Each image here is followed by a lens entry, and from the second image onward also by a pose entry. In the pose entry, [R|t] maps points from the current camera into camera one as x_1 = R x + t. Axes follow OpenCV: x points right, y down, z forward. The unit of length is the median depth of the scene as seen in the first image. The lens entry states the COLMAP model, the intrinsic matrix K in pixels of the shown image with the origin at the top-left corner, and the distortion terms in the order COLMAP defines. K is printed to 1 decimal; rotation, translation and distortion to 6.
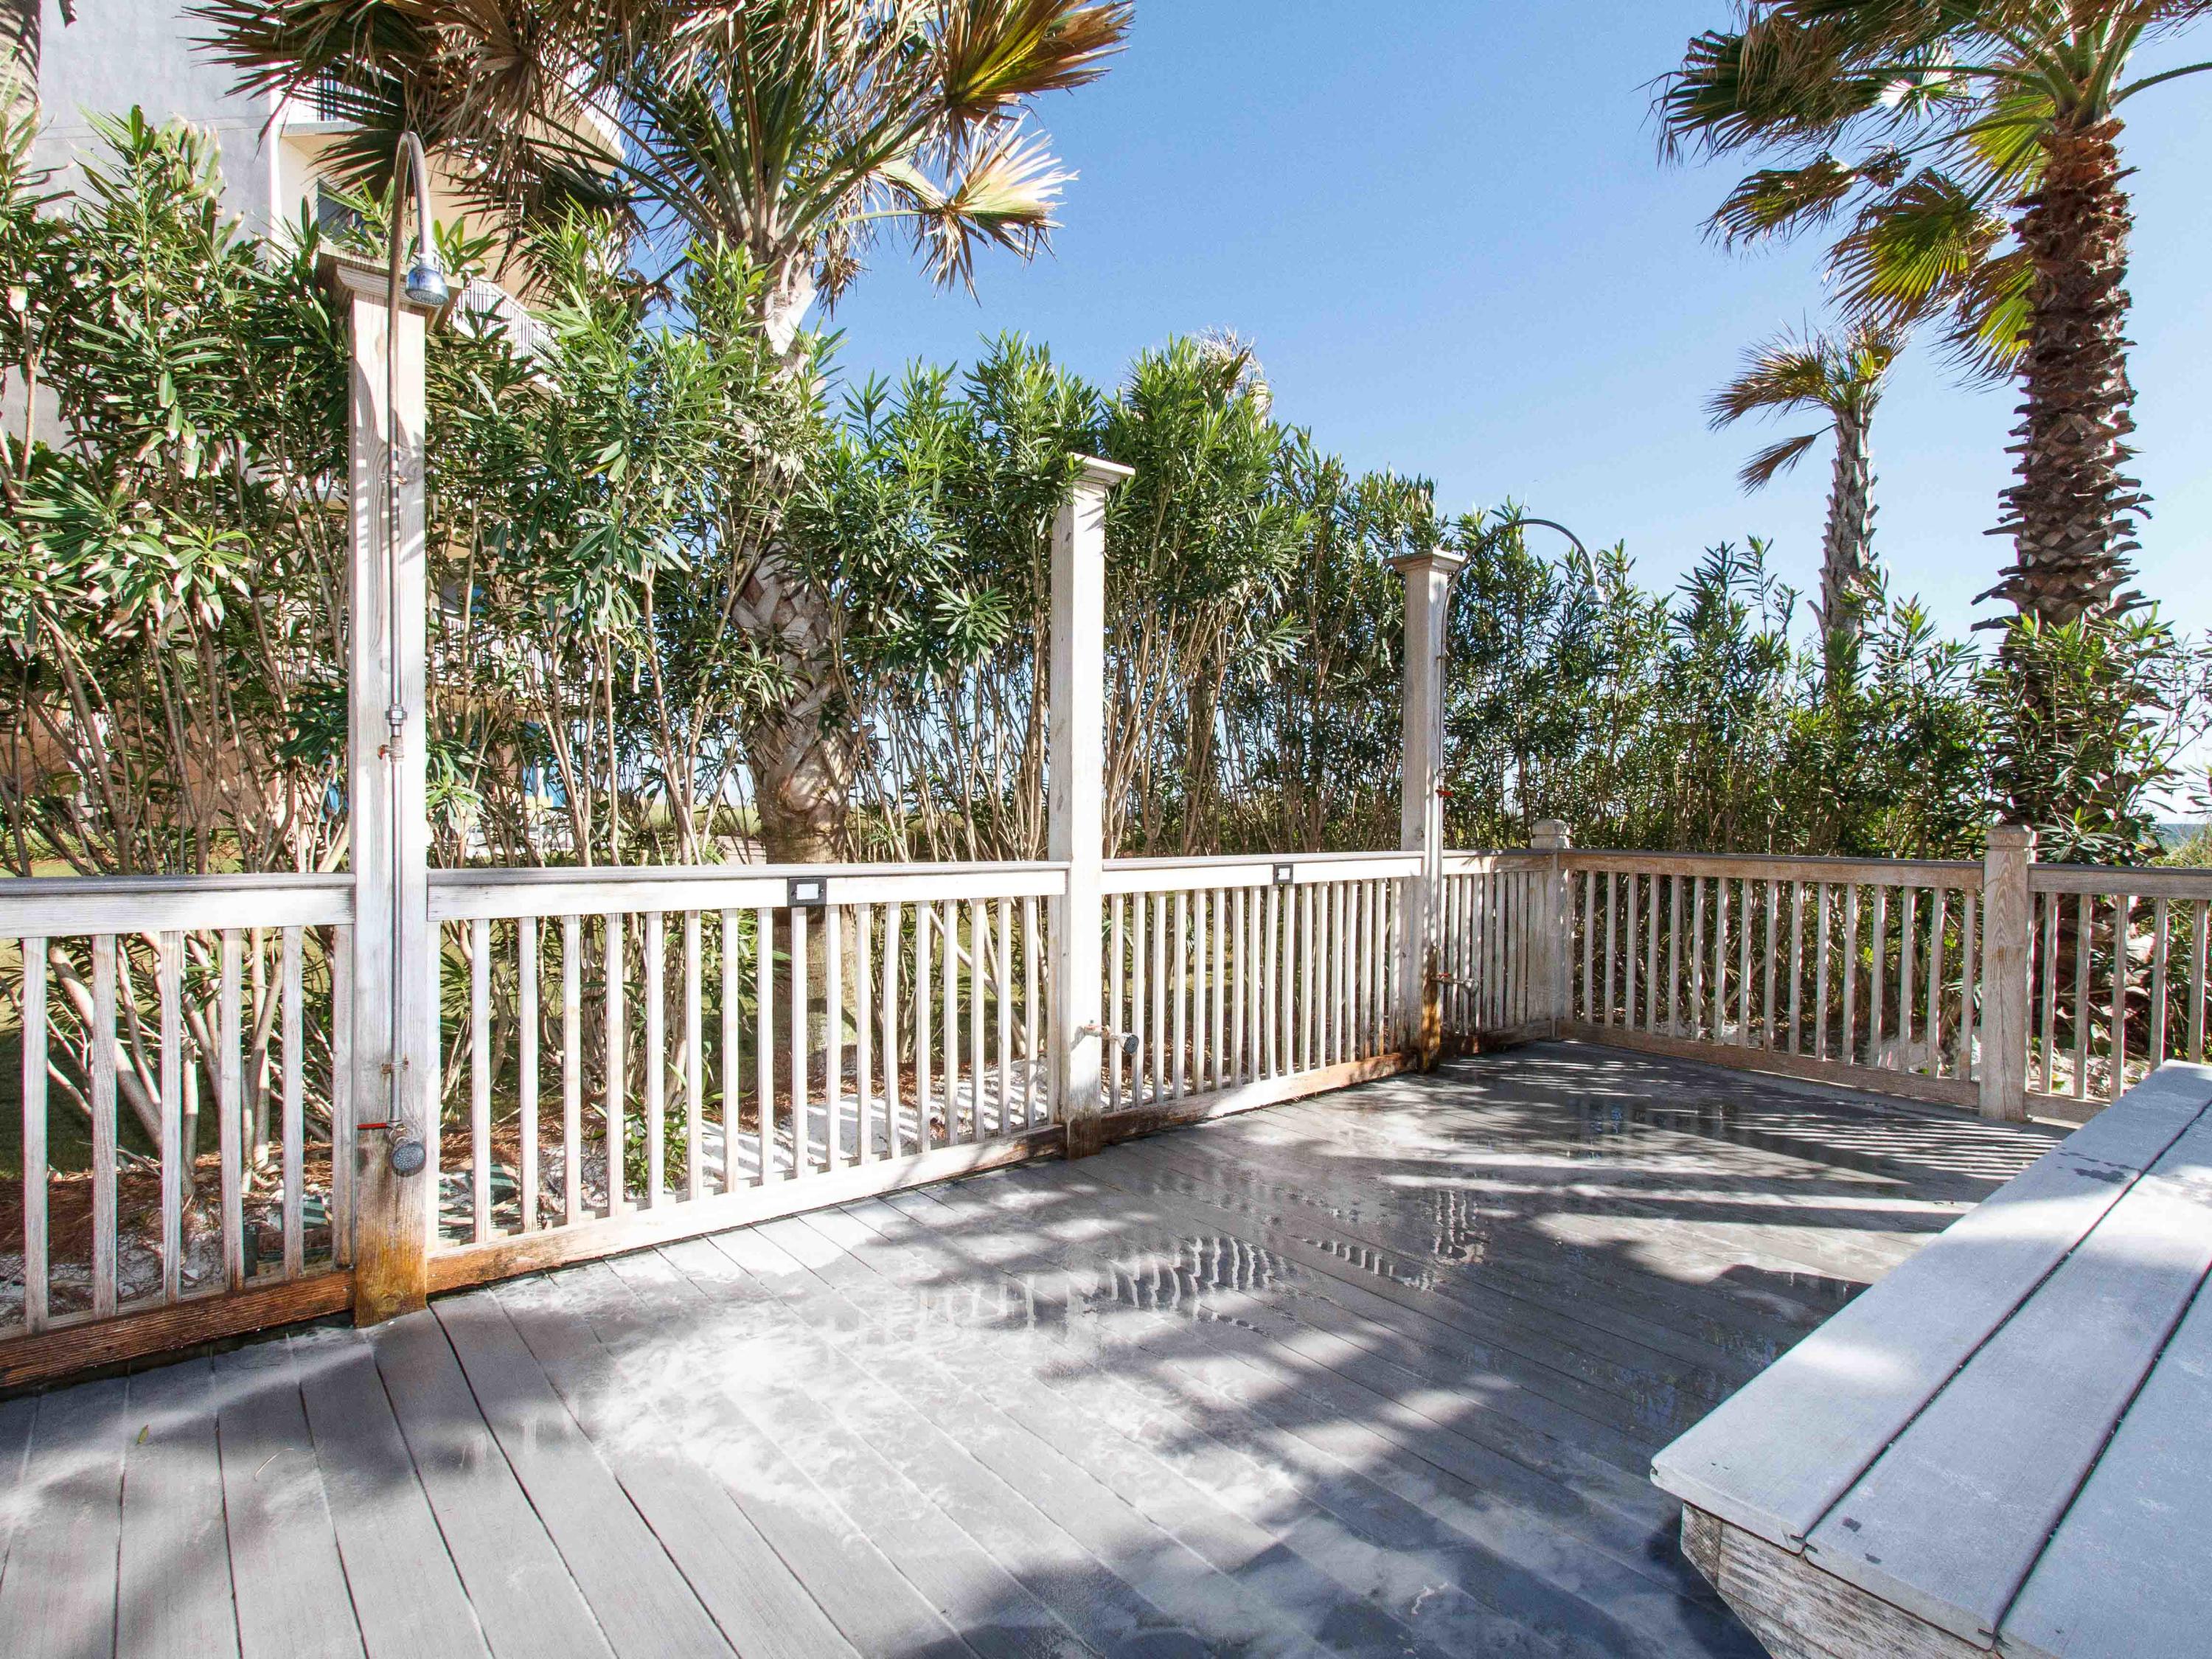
lens RADIAL K [[1131.7, 0, 1049.0], [0, 1131.7, 836.5], [0, 0, 1]] dist [0.001128, -0.001018]
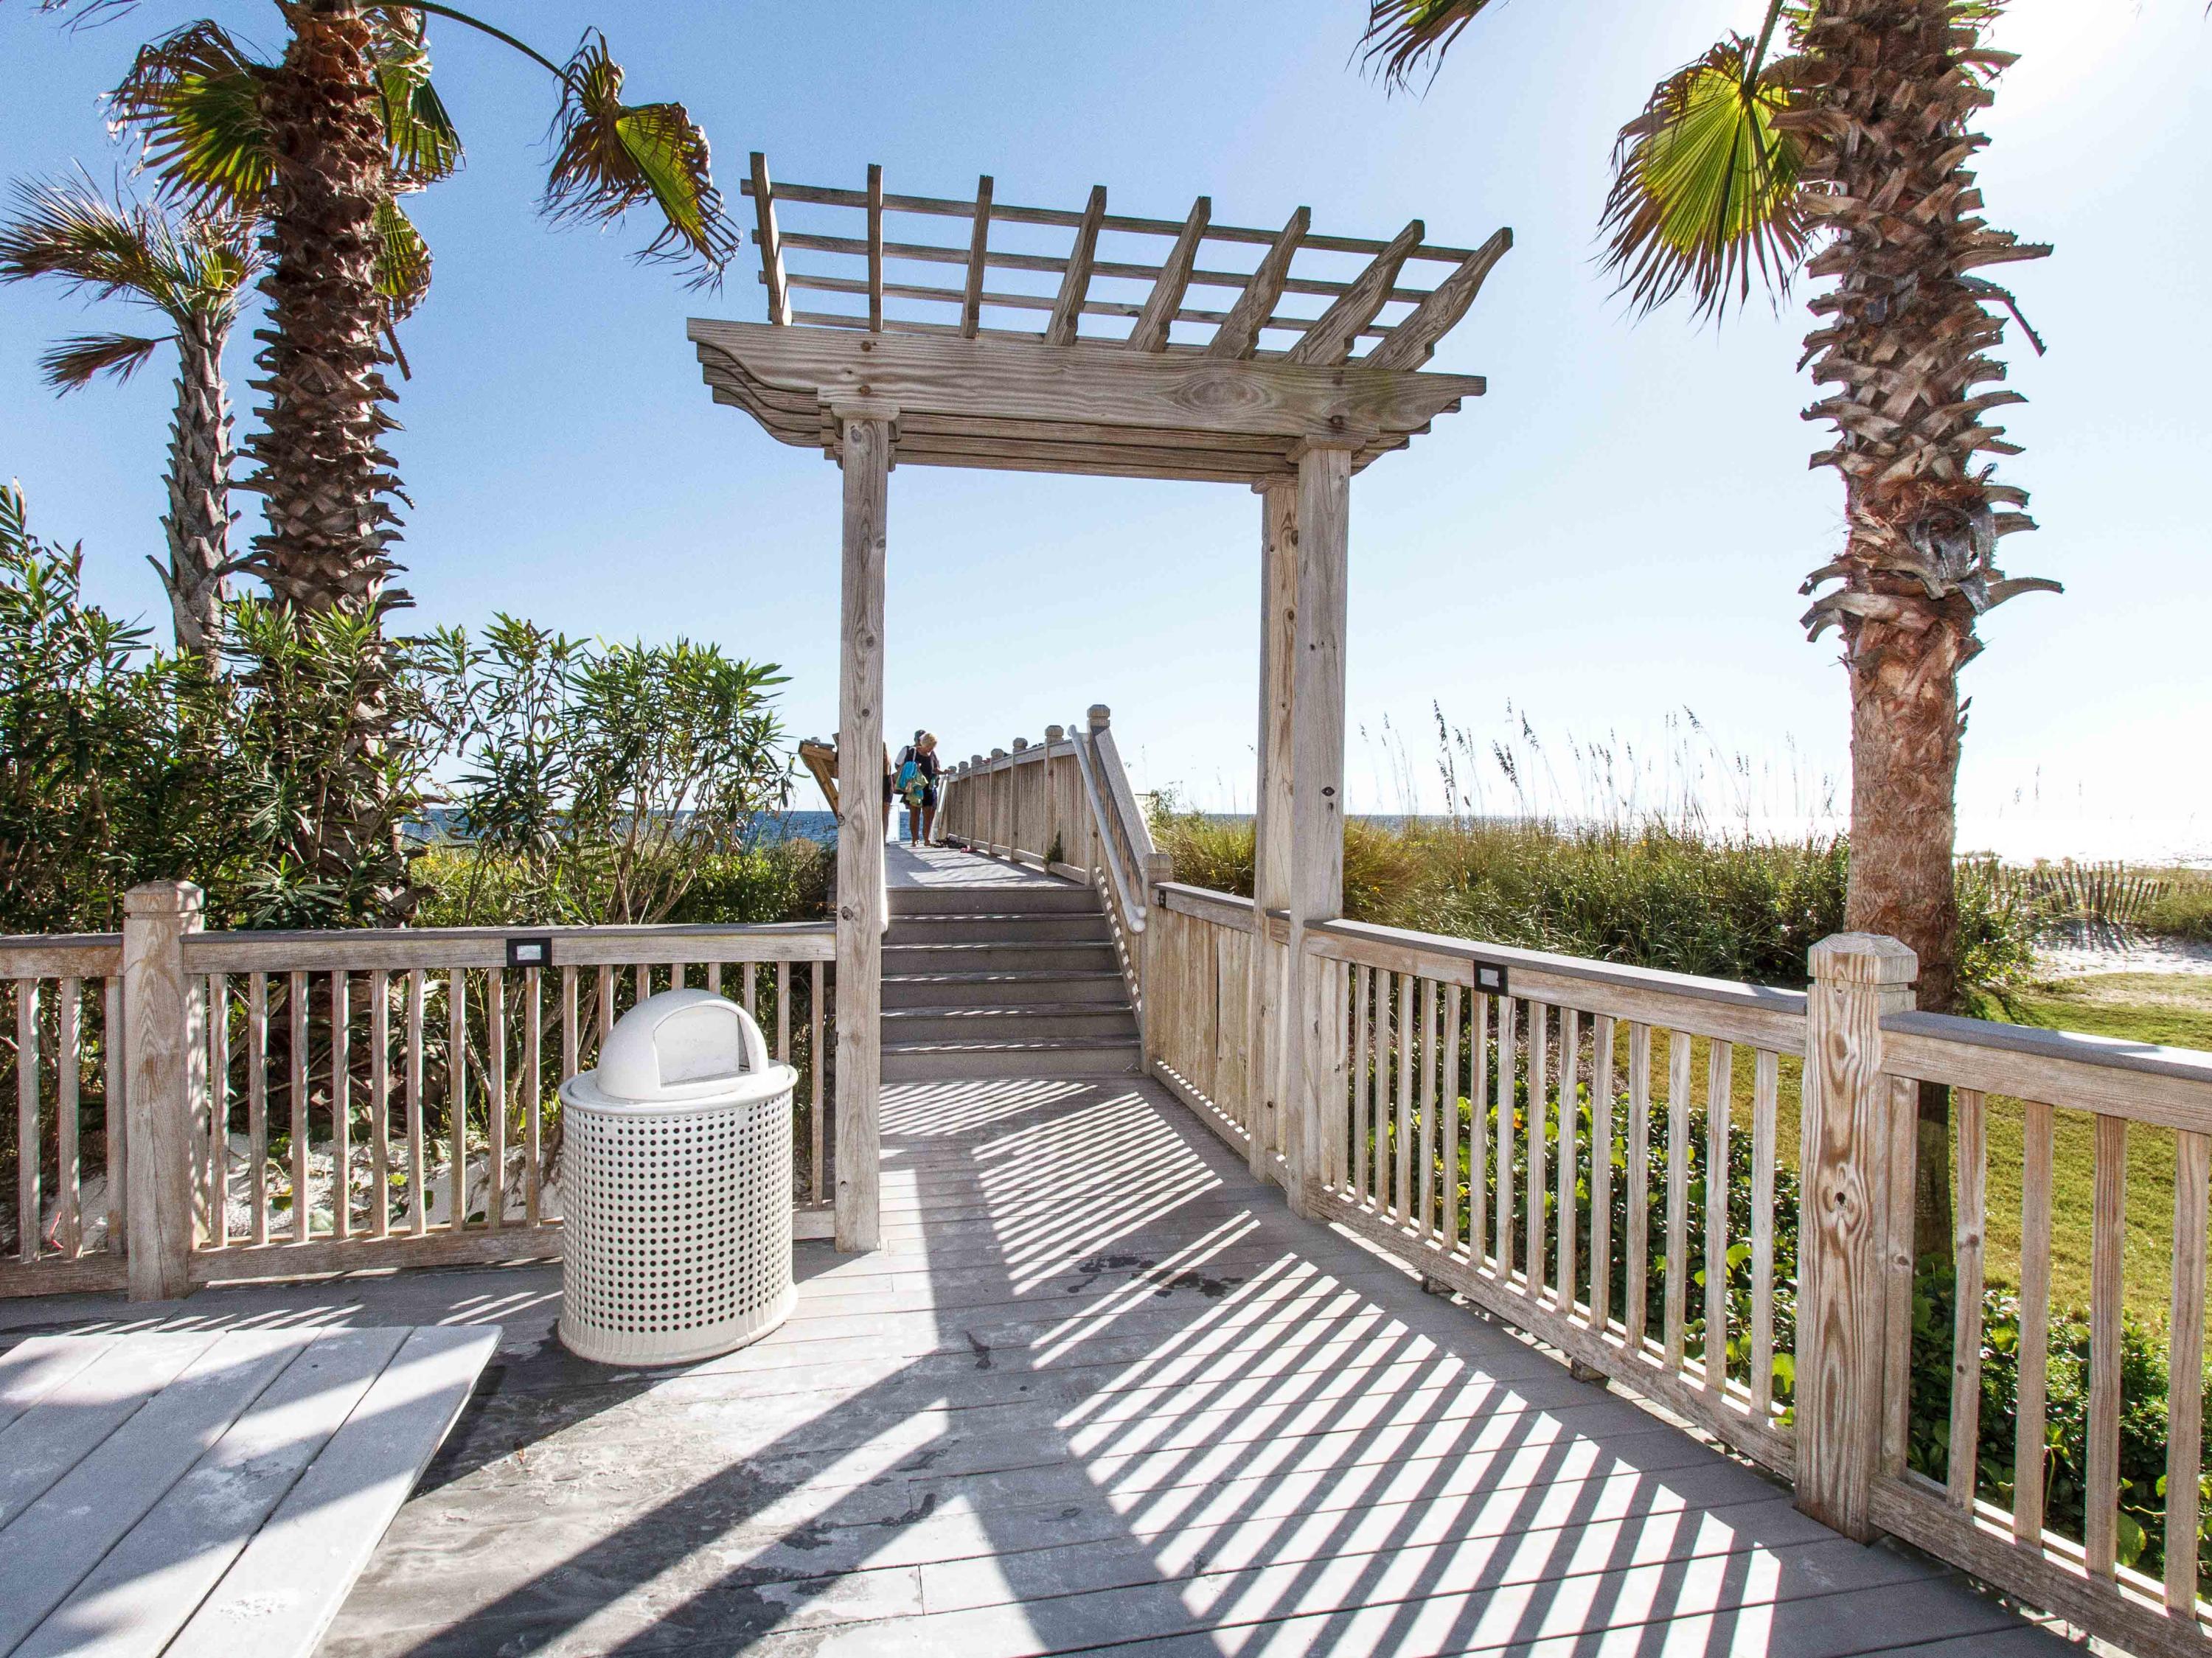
lens RADIAL K [[1131.6, 0, 1049.0], [0, 1131.6, 836.0], [0, 0, 1]] dist [0.001128, -0.001018]
pose [[0.460720, -0.034273, 0.886884, 0.411658], [0.019152, 0.999405, 0.028672, -0.042846], [-0.887339, 0.003776, 0.461102, 0.158436]]
